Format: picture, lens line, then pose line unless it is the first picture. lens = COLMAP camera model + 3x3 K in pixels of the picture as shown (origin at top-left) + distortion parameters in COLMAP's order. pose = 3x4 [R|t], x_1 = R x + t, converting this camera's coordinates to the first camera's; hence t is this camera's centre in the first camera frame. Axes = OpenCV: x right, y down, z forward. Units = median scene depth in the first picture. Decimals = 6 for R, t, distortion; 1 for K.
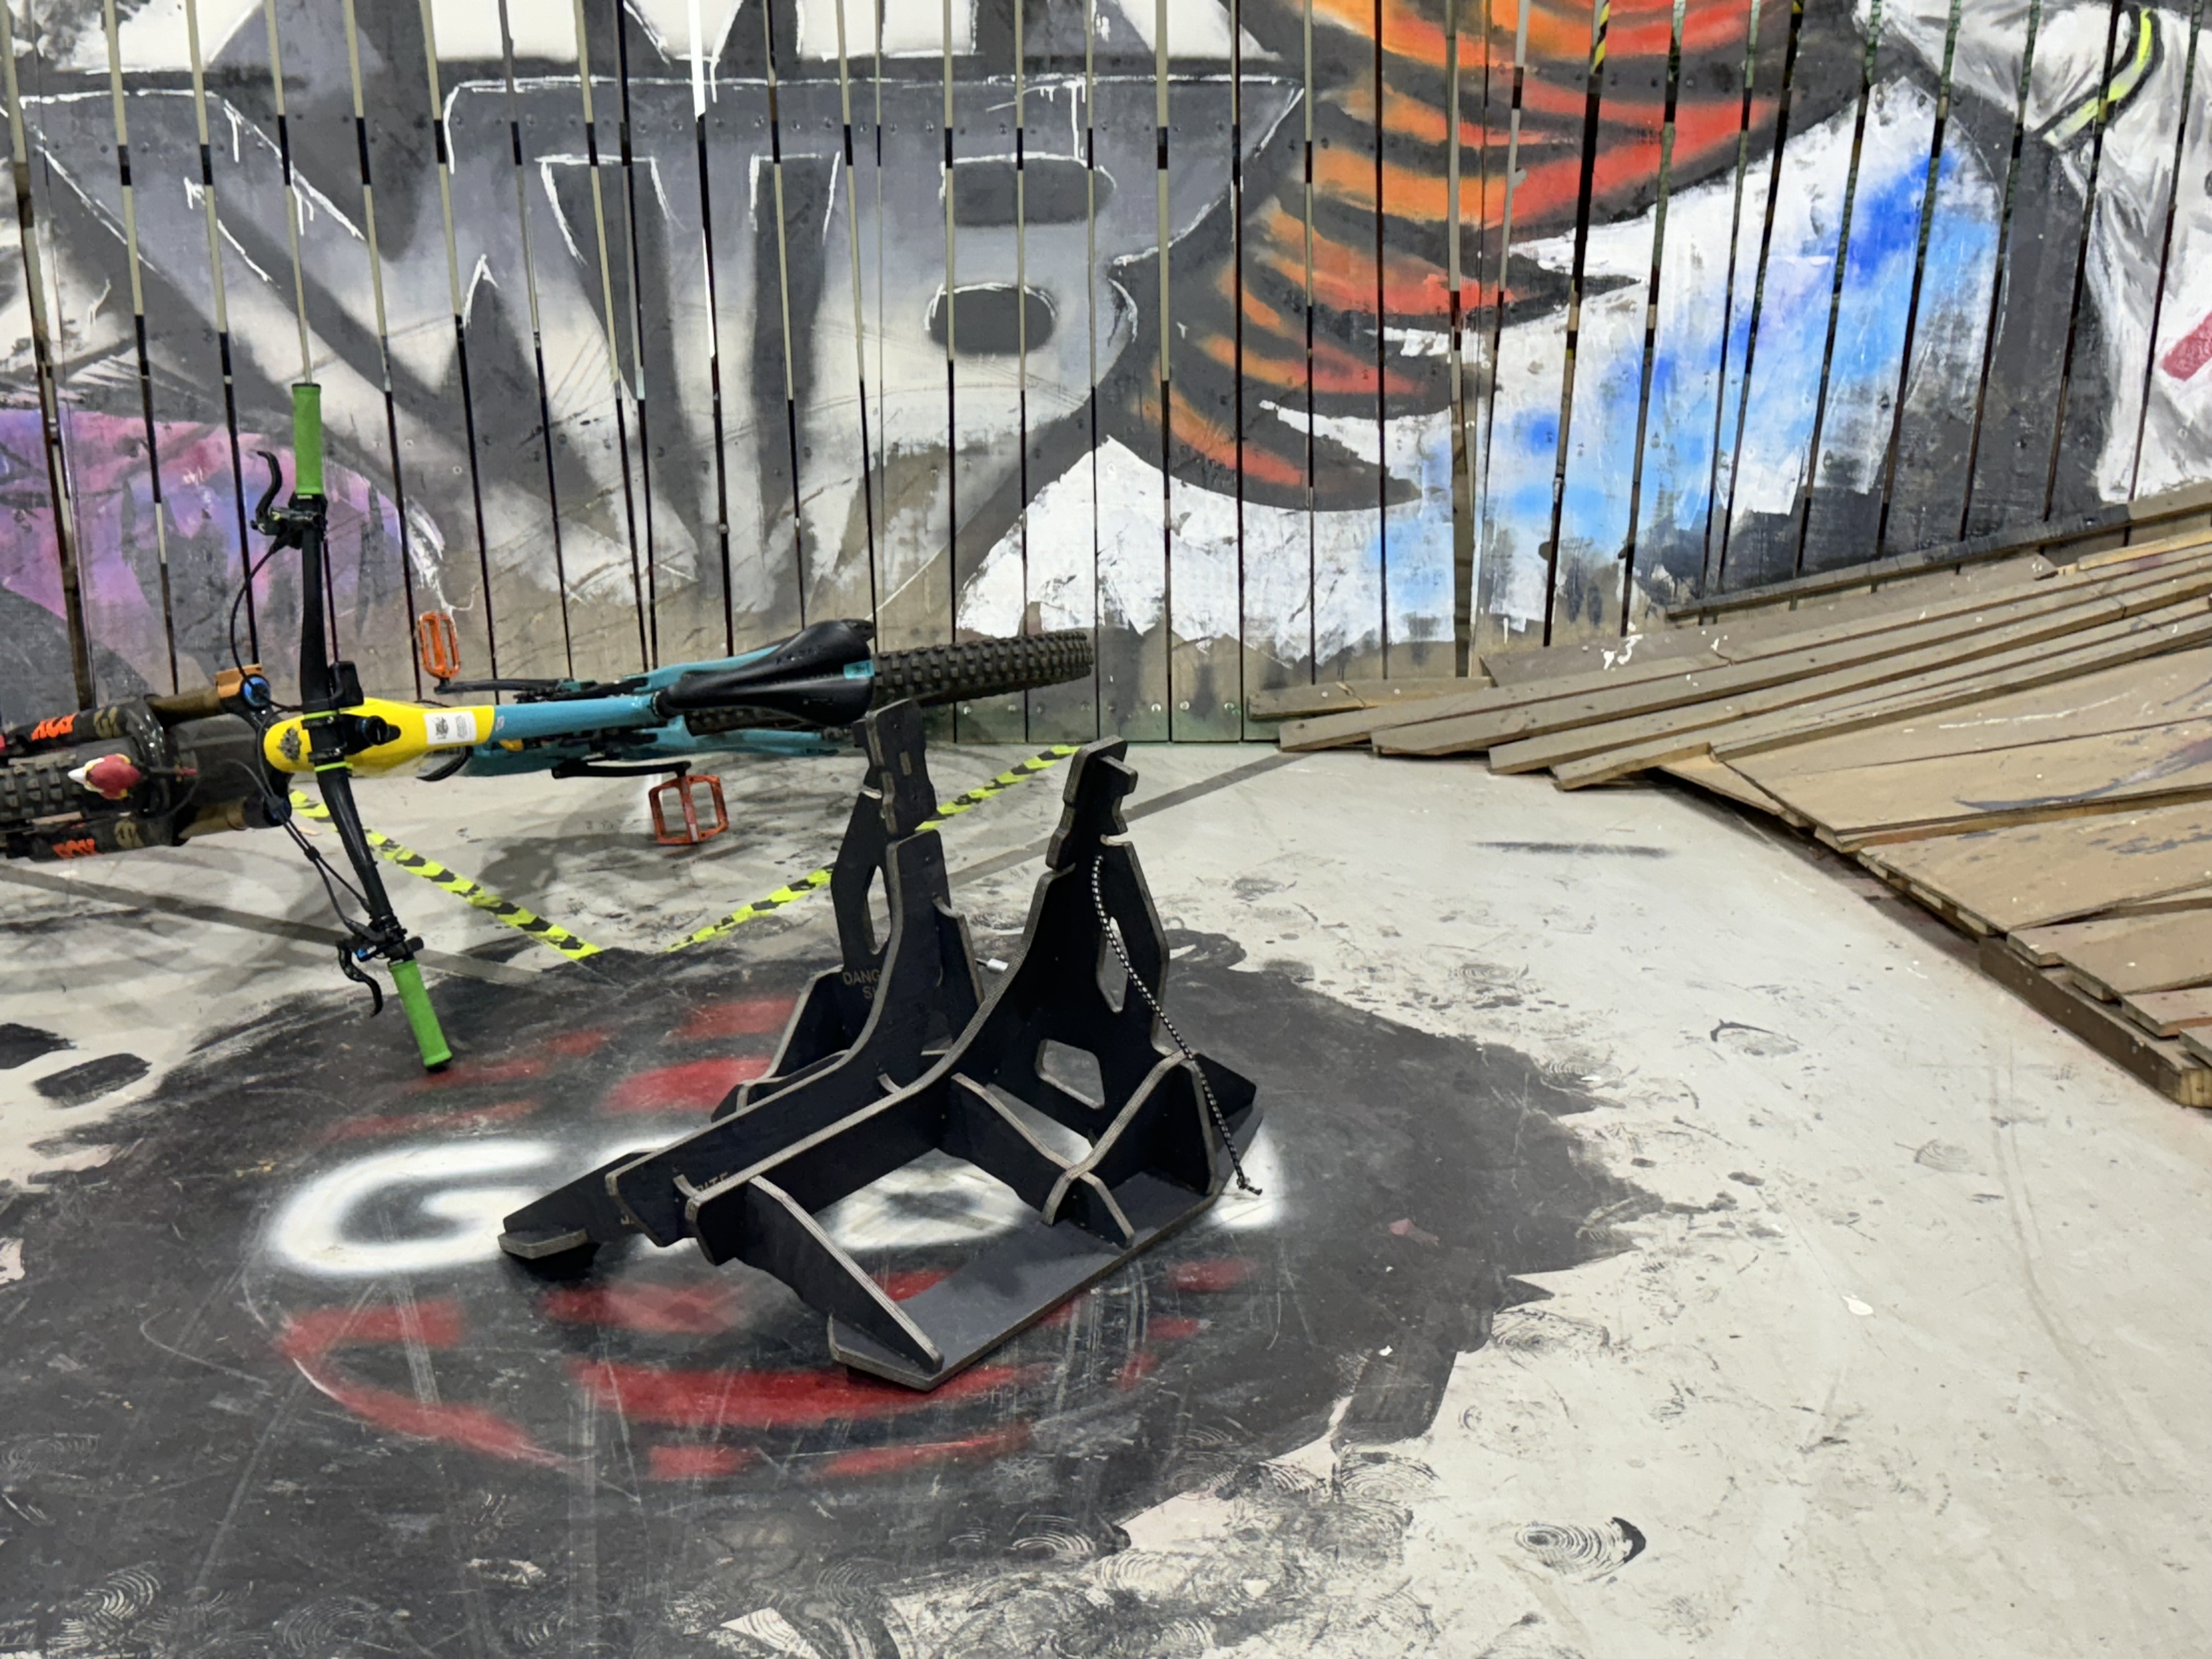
lens RADIAL K [[2930.1, 0, 1106.7], [0, 2930.1, 935.1], [0, 0, 1]] dist [0.061274, 0.000000]
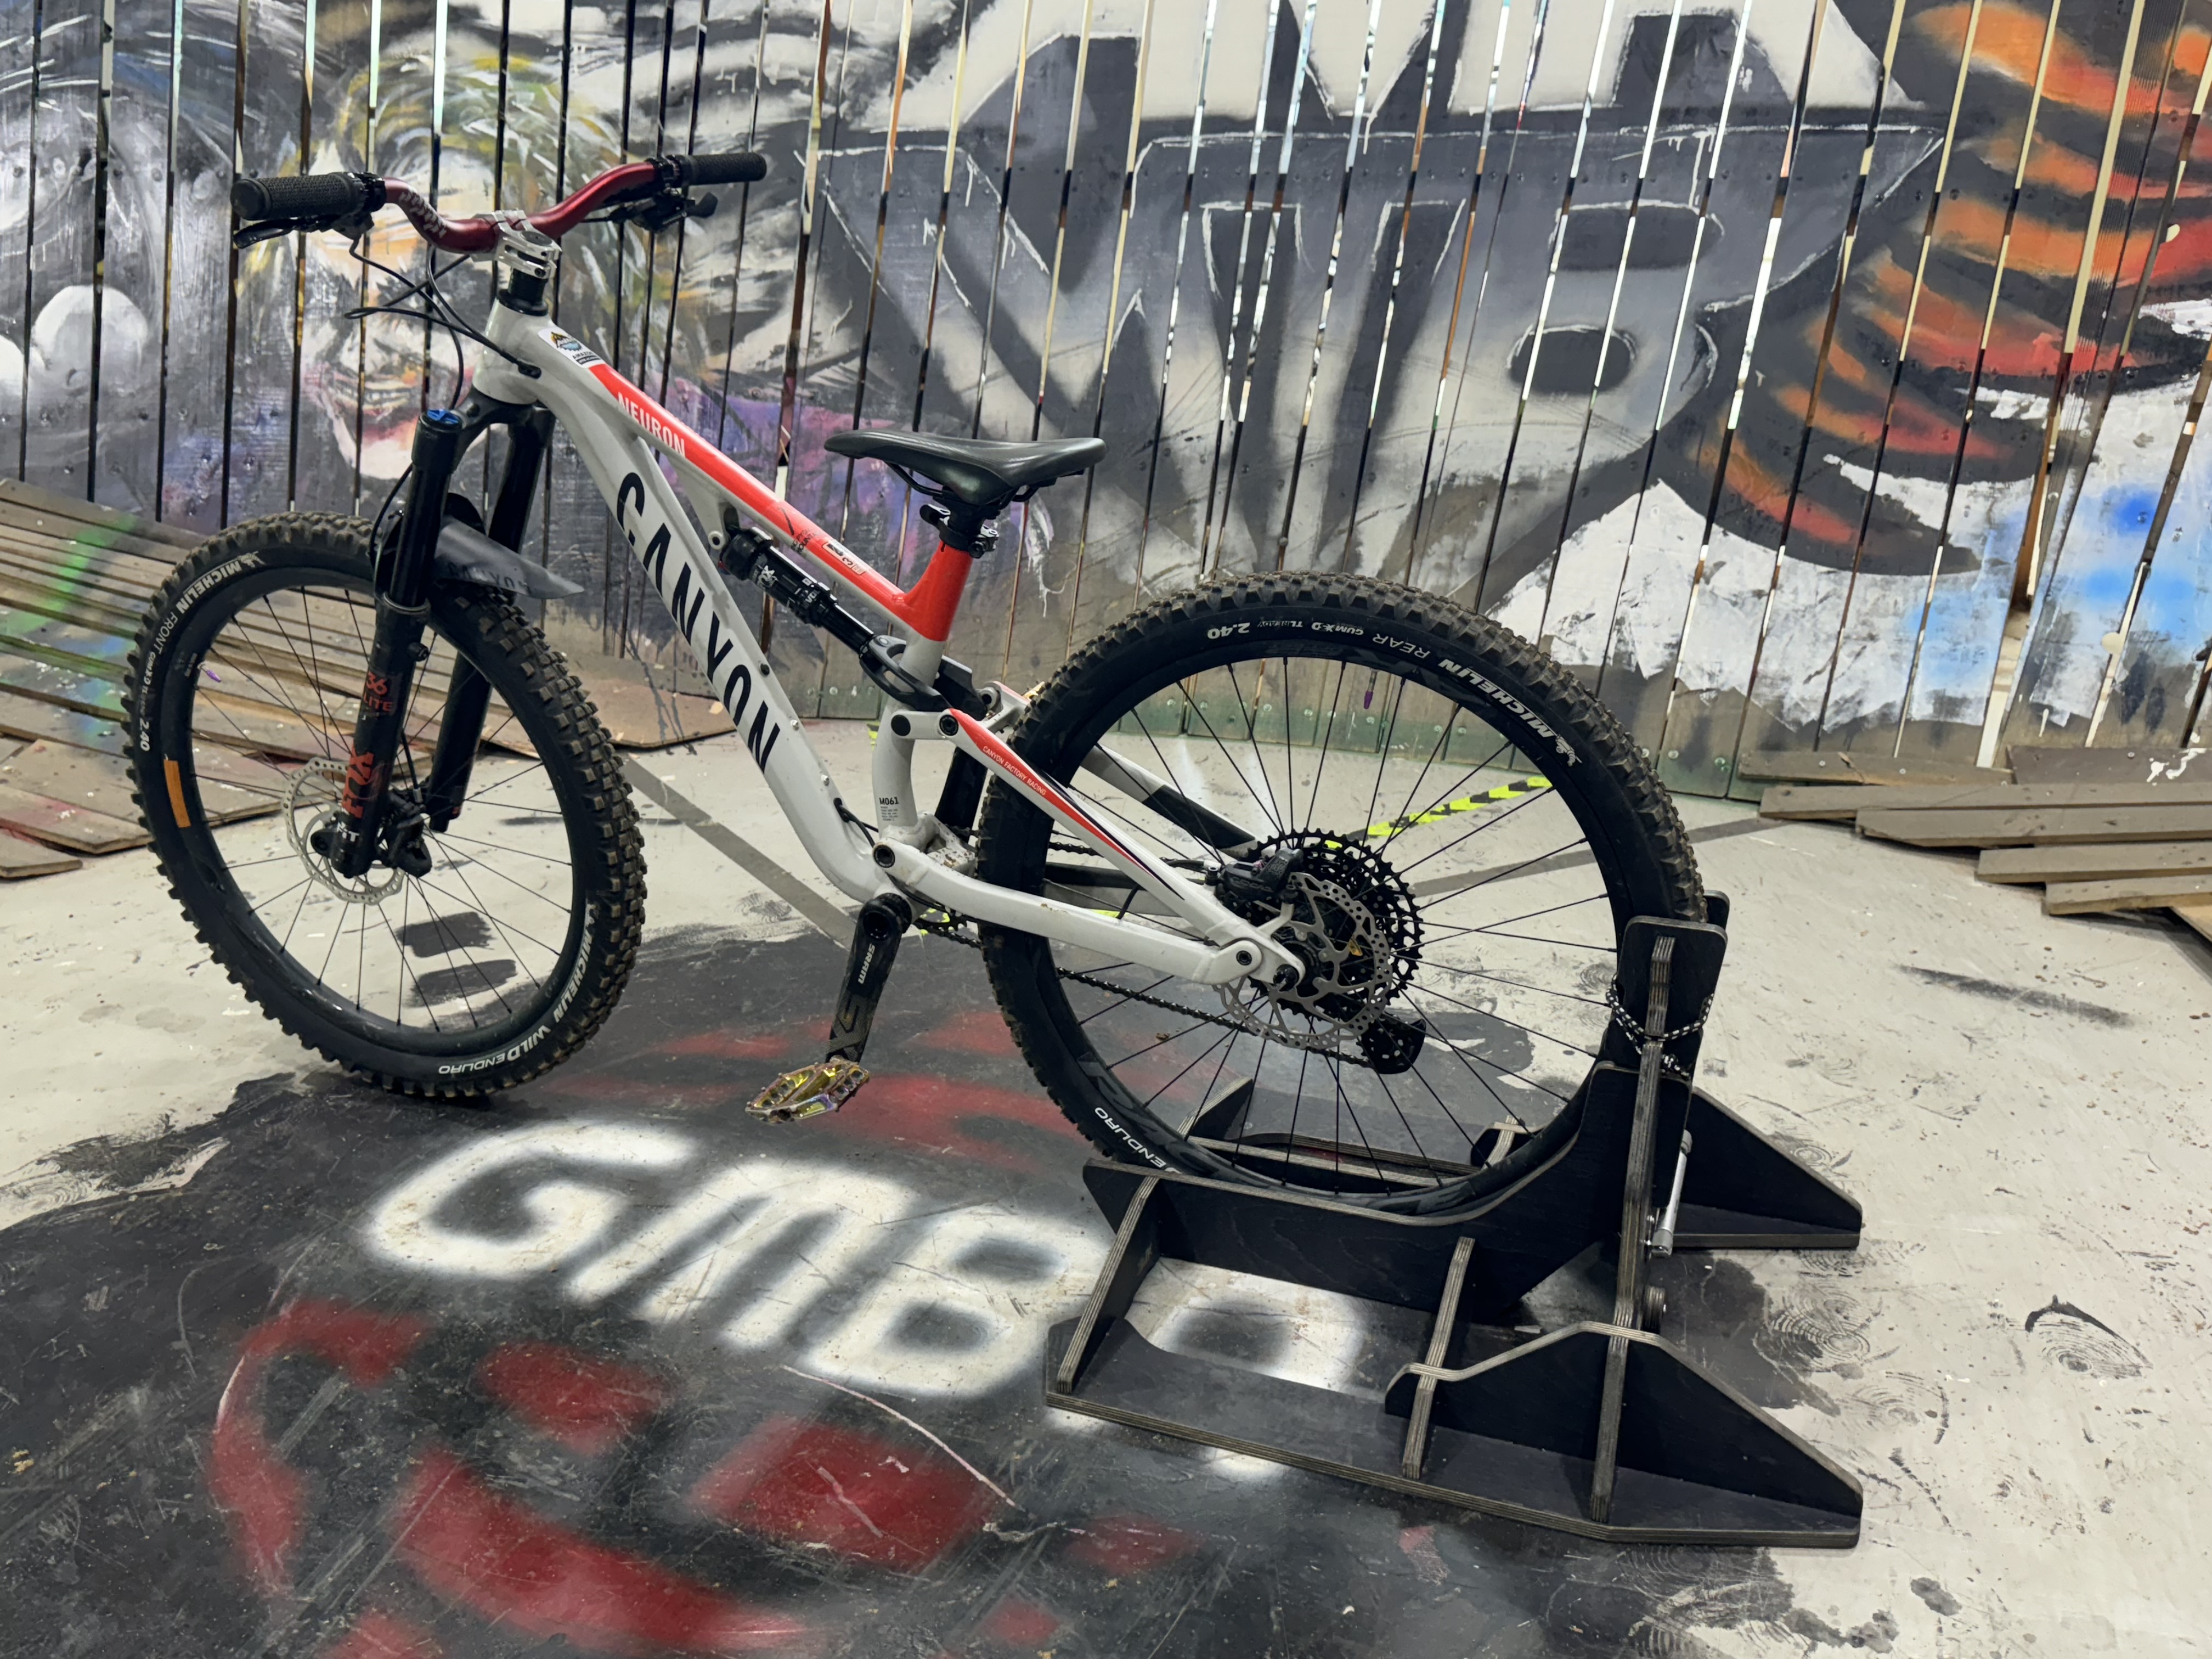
lens RADIAL K [[1849.0, 0, 1087.7], [0, 1849.0, 875.1], [0, 0, 1]] dist [0.047719, -0.096279]
pose [[0.880631, 0.166515, -0.443577, 0.137822], [-0.136605, 0.985685, 0.098817, -0.072297], [0.453682, -0.026427, 0.890772, 0.334374]]
